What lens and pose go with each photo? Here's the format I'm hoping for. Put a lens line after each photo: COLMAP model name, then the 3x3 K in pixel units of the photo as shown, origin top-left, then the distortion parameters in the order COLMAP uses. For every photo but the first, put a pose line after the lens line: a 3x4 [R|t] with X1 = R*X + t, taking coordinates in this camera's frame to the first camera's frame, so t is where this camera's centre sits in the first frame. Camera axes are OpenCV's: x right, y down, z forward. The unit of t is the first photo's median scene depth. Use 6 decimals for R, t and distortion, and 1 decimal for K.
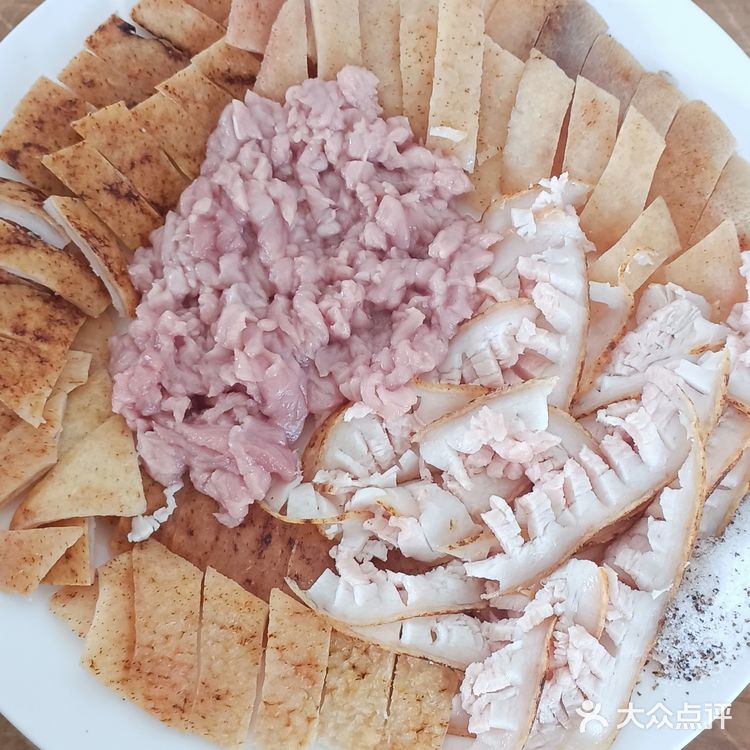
lens RADIAL K [[1131.5, 0, 375.0], [0, 1131.5, 375.0], [0, 0, 1]] dist [0.049644, -0.095458]
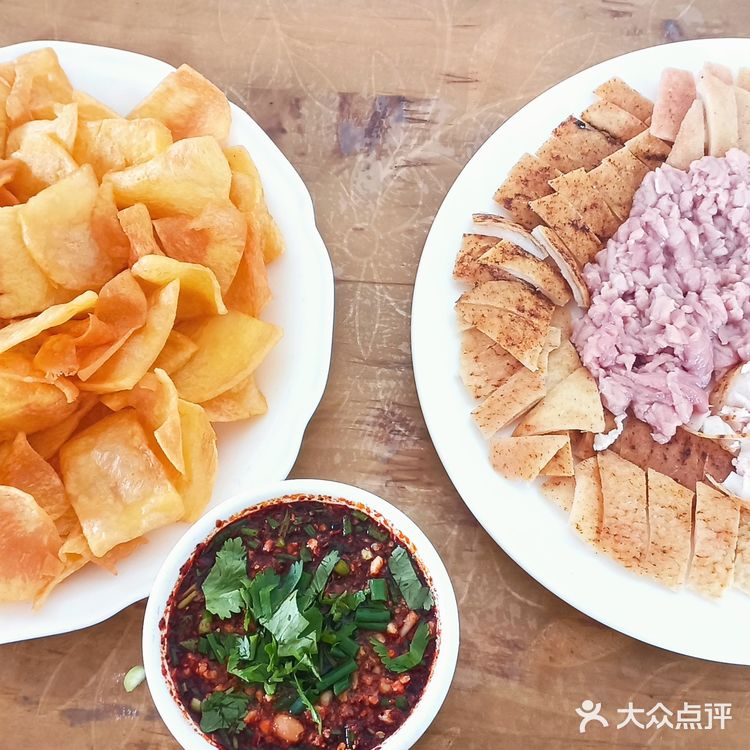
lens RADIAL K [[1131.5, 0, 375.0], [0, 1131.5, 375.0], [0, 0, 1]] dist [0.049644, -0.095458]
pose [[0.999060, 0.027718, -0.033316, -0.448939], [-0.032737, 0.986405, -0.161040, 0.293273], [0.028399, 0.161979, 0.986385, -0.476594]]
